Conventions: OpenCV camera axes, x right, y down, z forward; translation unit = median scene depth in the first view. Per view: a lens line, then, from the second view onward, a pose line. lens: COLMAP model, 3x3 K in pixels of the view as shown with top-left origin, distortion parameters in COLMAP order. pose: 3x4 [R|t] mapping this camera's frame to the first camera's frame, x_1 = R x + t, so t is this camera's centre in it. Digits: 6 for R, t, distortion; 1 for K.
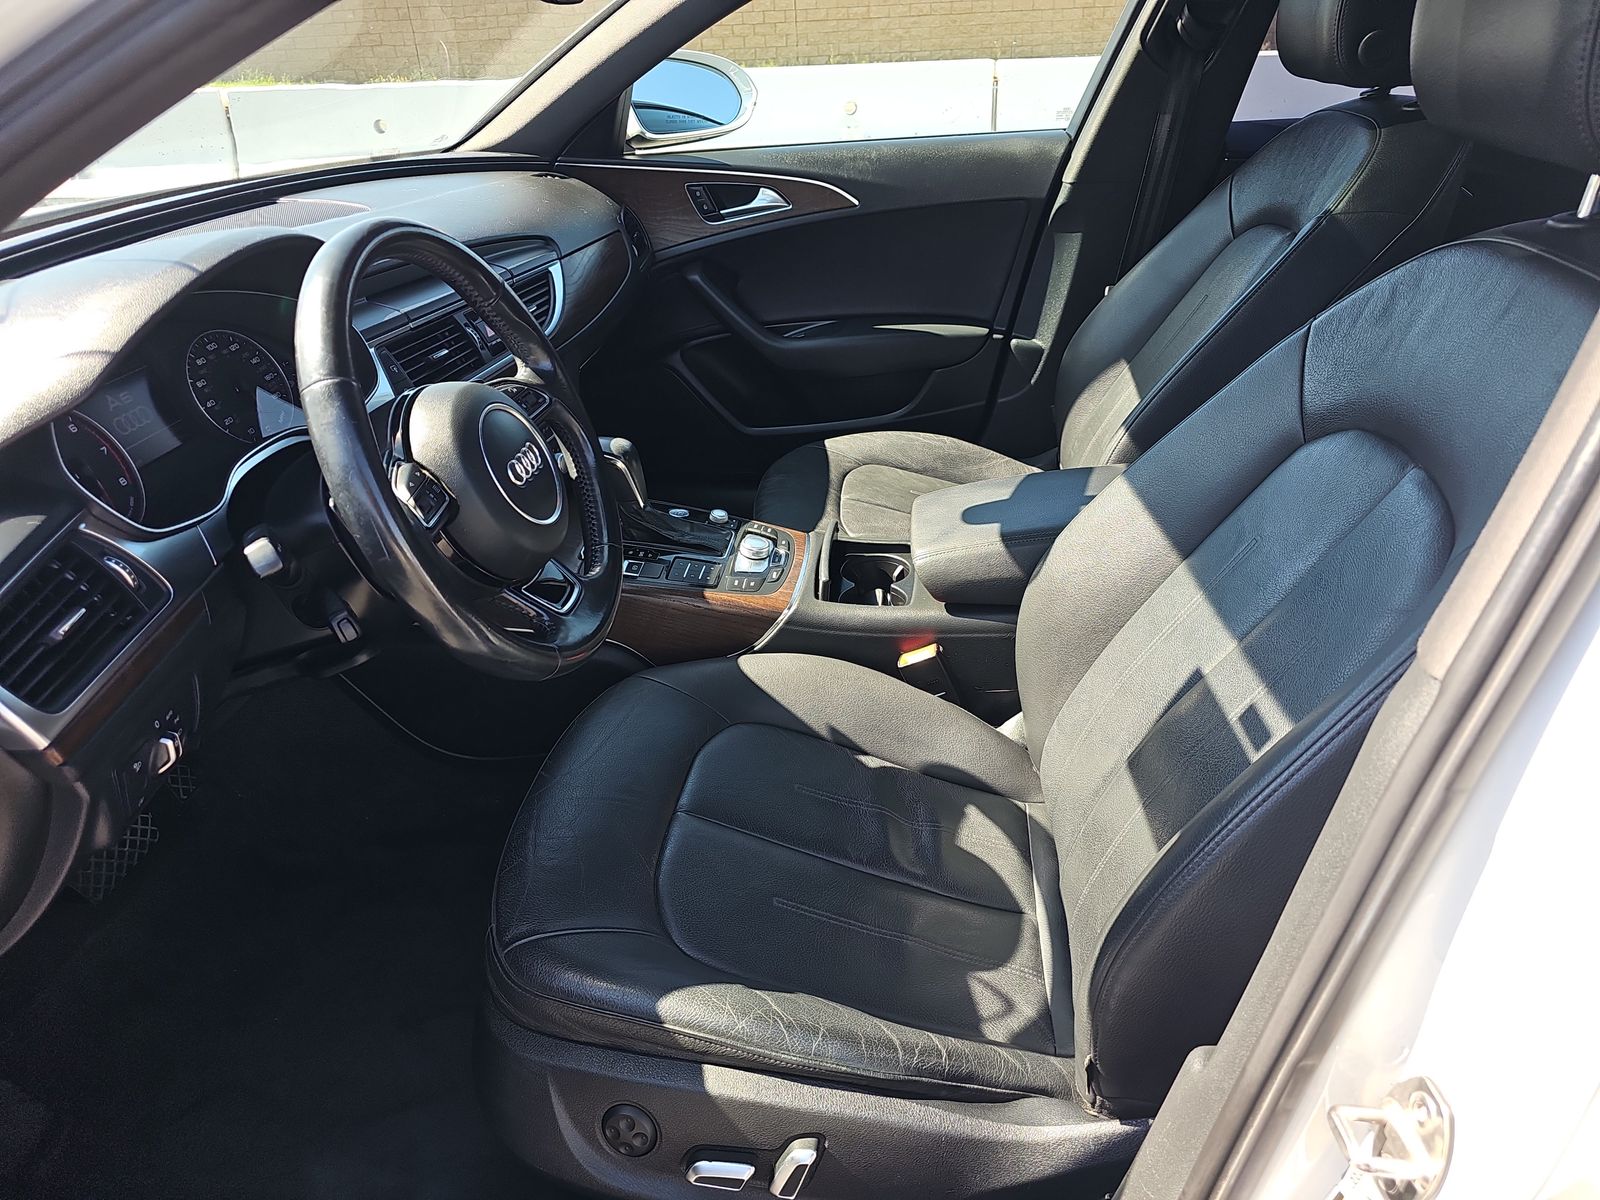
lens RADIAL K [[1034.0, 0, 801.2], [0, 1034.0, 606.0], [0, 0, 1]] dist [0.025810, -0.019636]
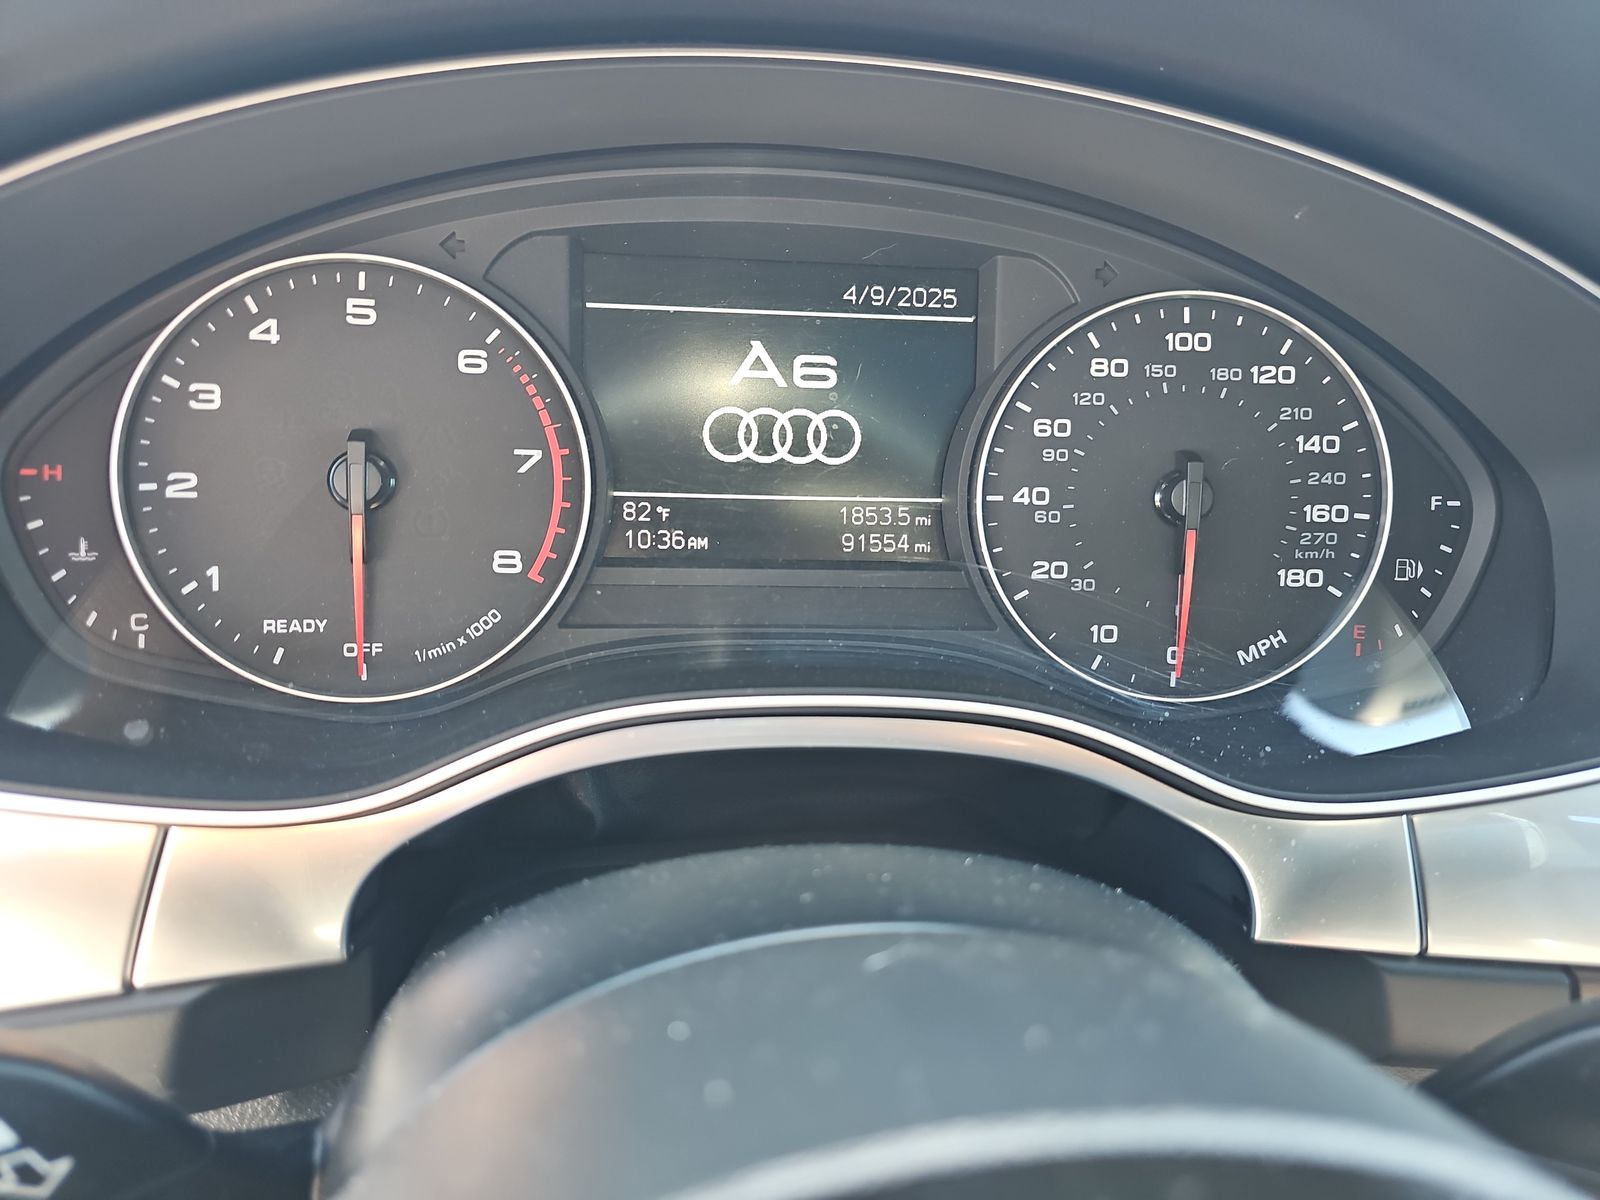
lens RADIAL K [[1045.1, 0, 800.0], [0, 1045.1, 600.0], [0, 0, 1]] dist [0.026421, -0.021151]
pose [[0.193987, 0.469169, -0.861539, -0.217471], [-0.533261, 0.787569, 0.308816, -0.164073], [0.823408, 0.399519, 0.402968, 0.598192]]
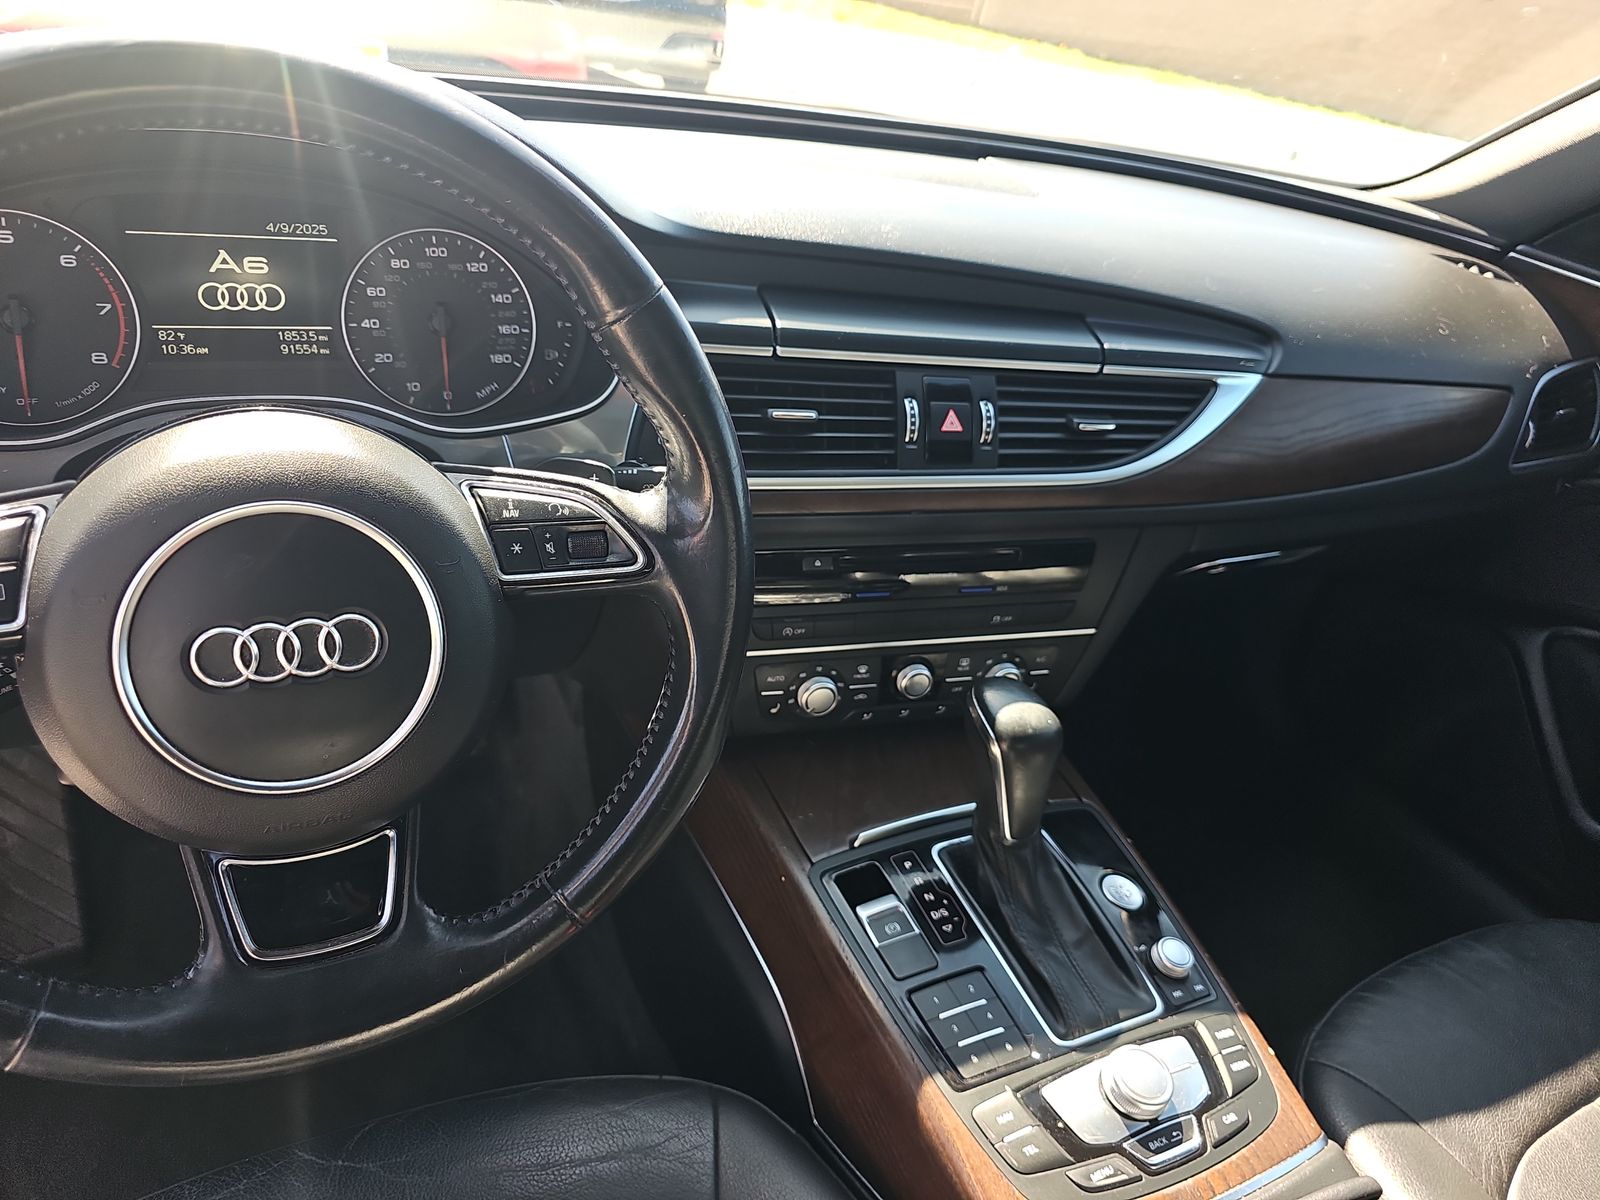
lens RADIAL K [[1078.6, 0, 799.3], [0, 1078.6, 590.3], [0, 0, 1]] dist [0.002892, -0.005794]
pose [[0.512773, 0.504773, -0.694455, 0.097931], [-0.549843, 0.814317, 0.185902, -0.239683], [0.659345, 0.286516, 0.695106, 0.538953]]
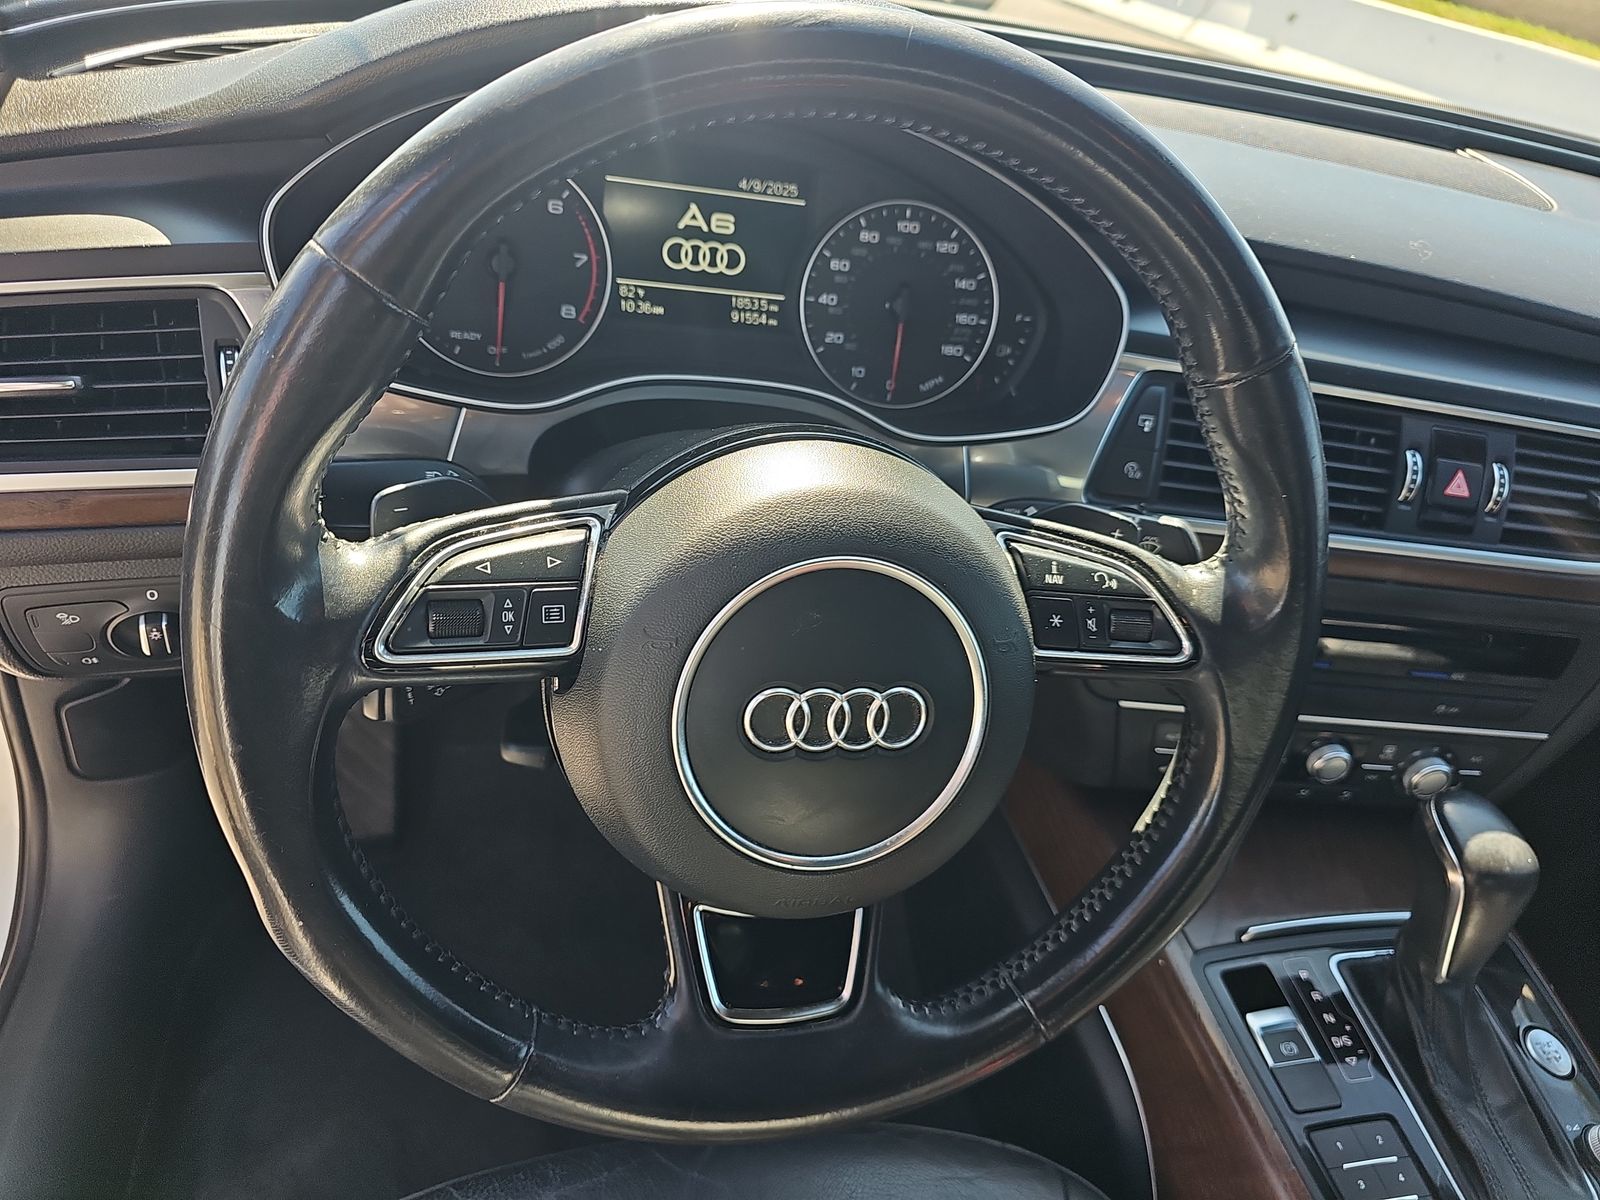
lens RADIAL K [[1084.5, 0, 800.0], [0, 1084.5, 600.0], [0, 0, 1]] dist [0.040483, -0.068288]
pose [[0.293175, 0.618932, -0.728678, 0.003353], [-0.621630, 0.702472, 0.346567, -0.202079], [0.726377, 0.351364, 0.590694, 0.482161]]
